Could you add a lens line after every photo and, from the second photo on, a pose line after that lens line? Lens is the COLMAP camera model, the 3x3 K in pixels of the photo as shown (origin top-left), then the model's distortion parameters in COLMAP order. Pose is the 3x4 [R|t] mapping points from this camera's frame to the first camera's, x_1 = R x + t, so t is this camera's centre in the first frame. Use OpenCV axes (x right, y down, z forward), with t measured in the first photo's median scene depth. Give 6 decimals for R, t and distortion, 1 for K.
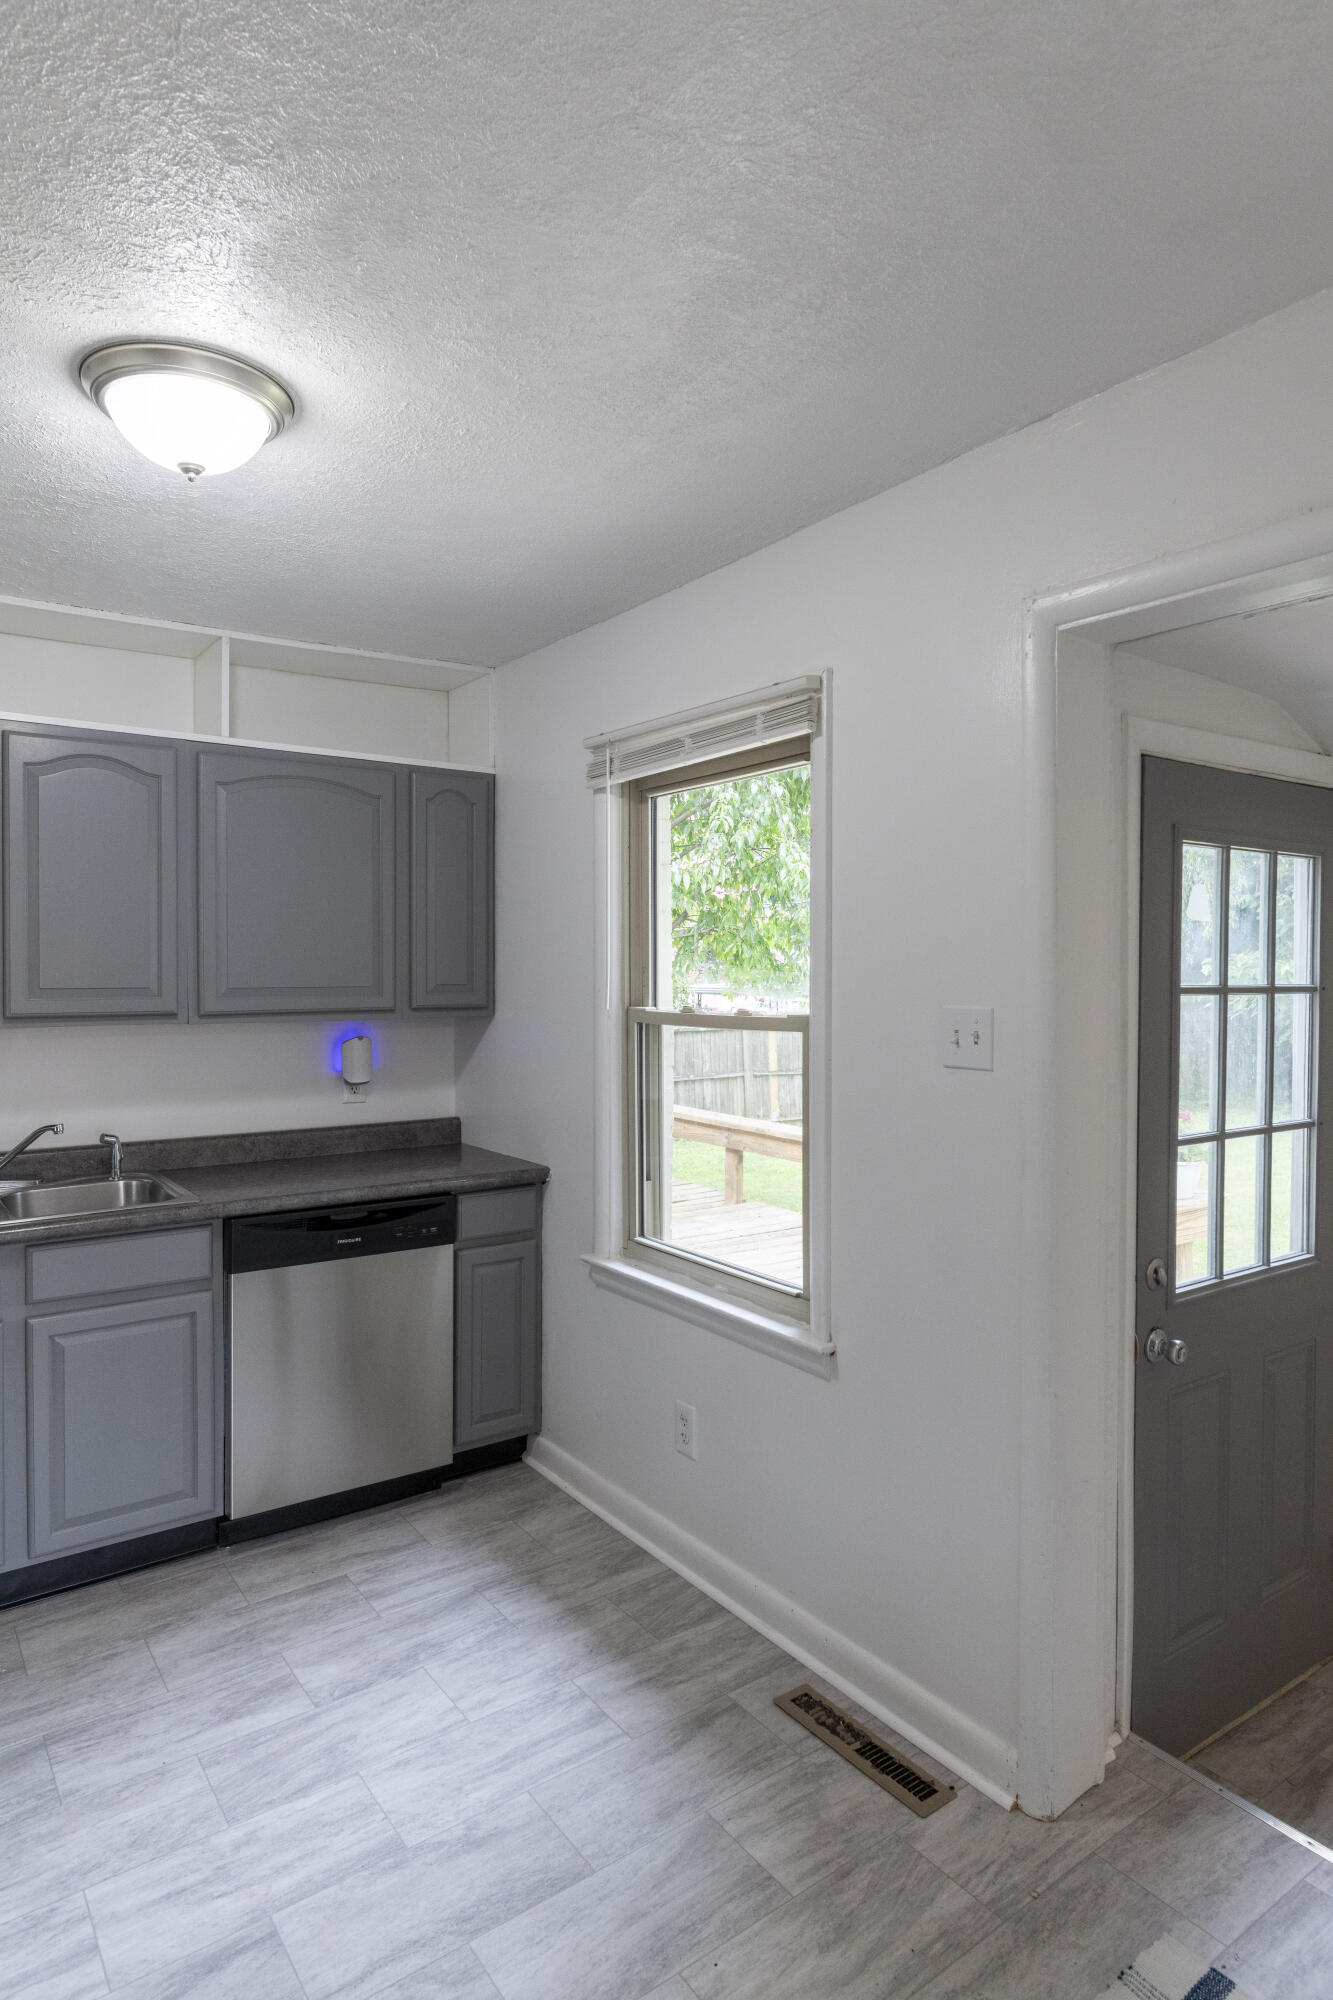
lens RADIAL K [[1140.2, 0, 673.4], [0, 1140.2, 989.5], [0, 0, 1]] dist [-0.004590, 0.000947]
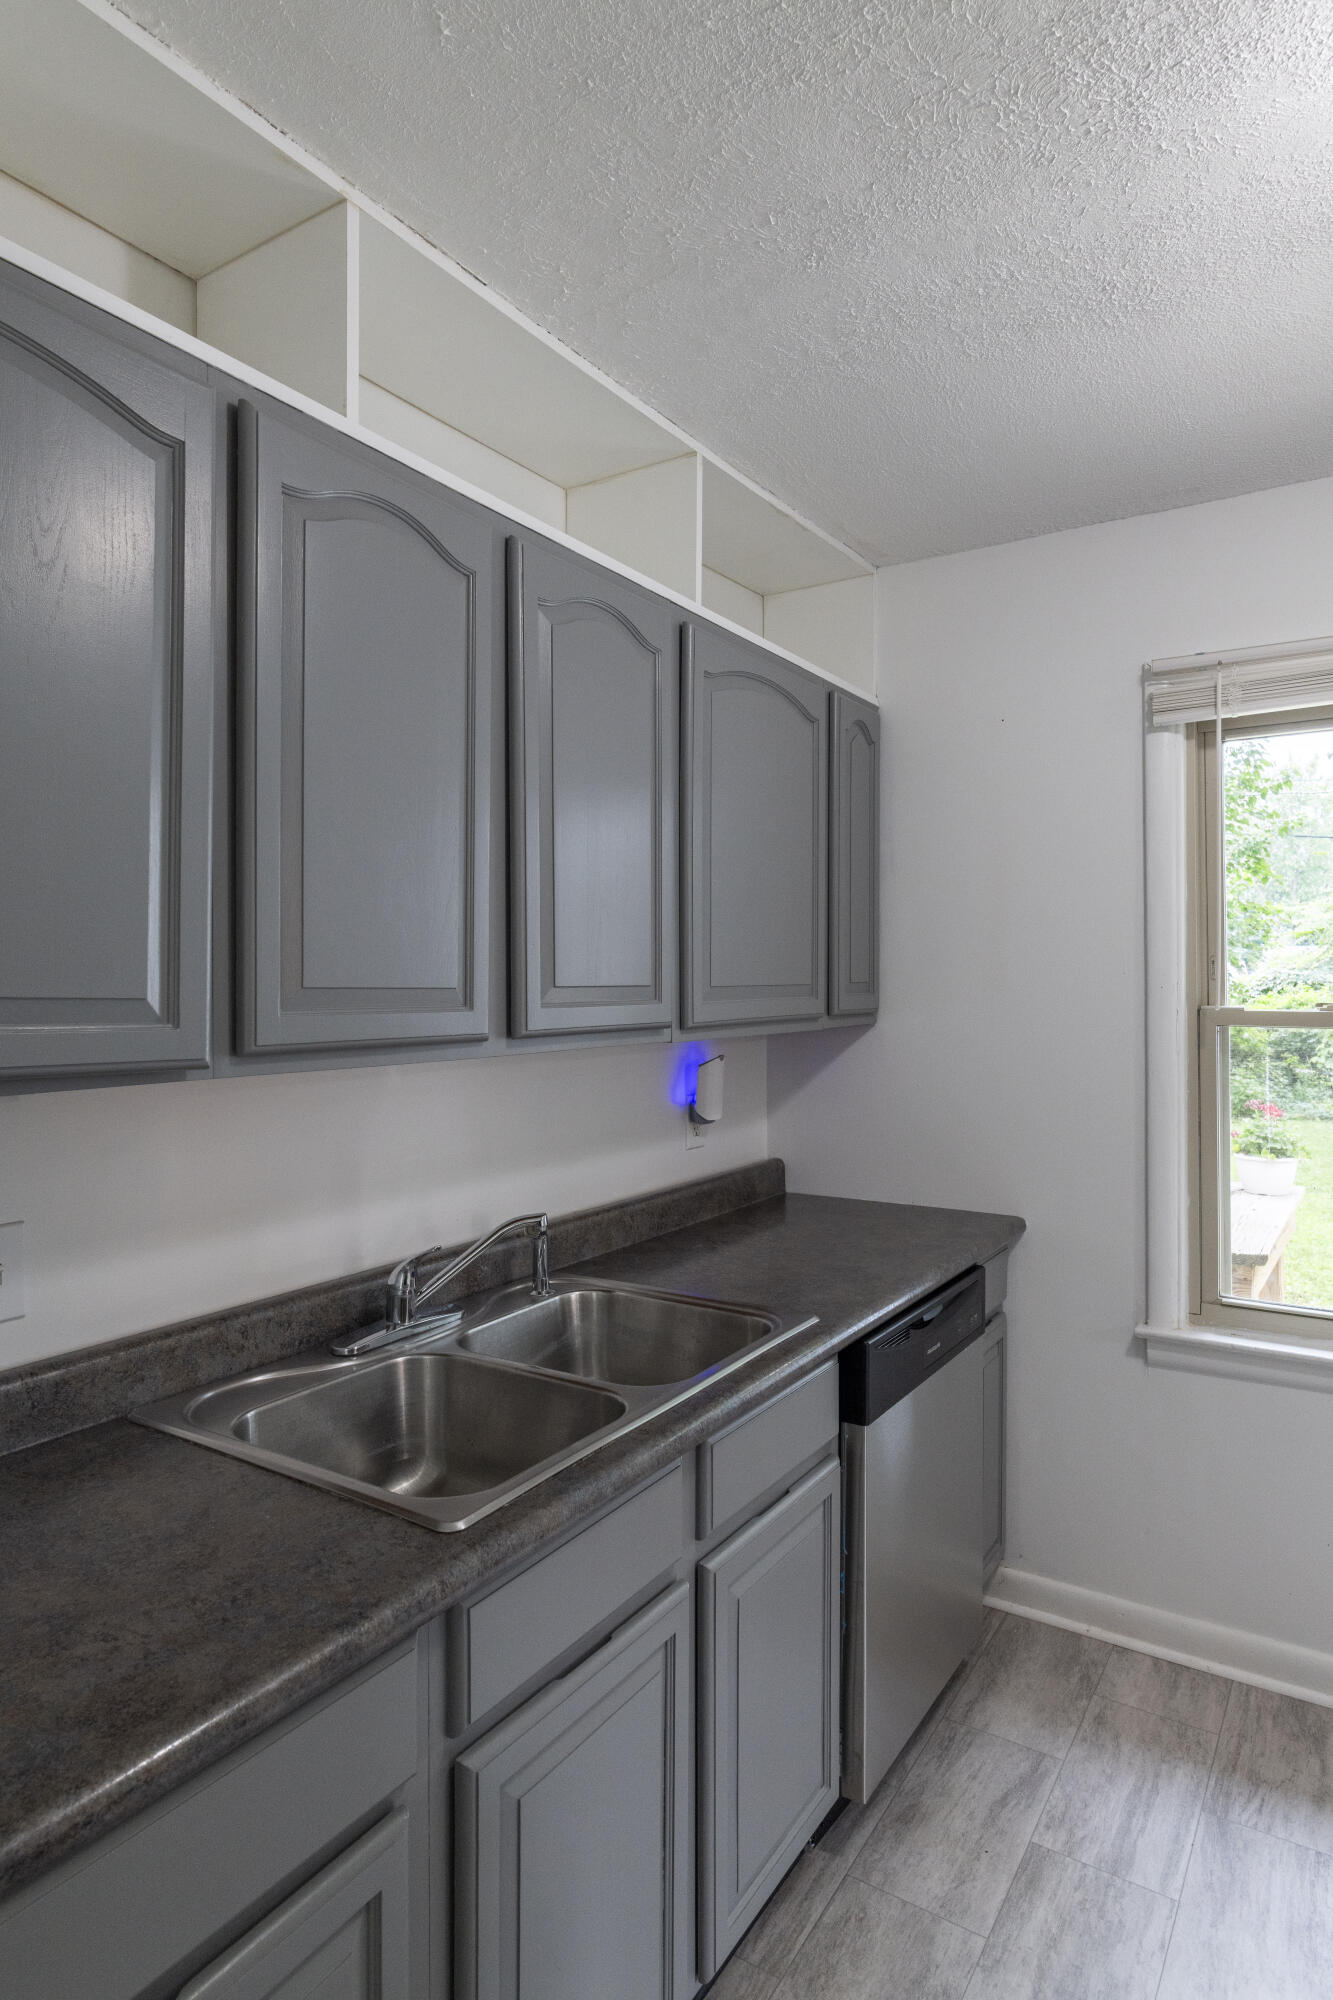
lens RADIAL K [[1143.4, 0, 687.3], [0, 1143.4, 996.8], [0, 0, 1]] dist [-0.001528, 0.000345]
pose [[0.931816, -0.010026, 0.362792, -0.683098], [0.011478, 0.999932, -0.001847, 0.006739], [-0.362749, 0.005885, 0.931868, 0.410785]]
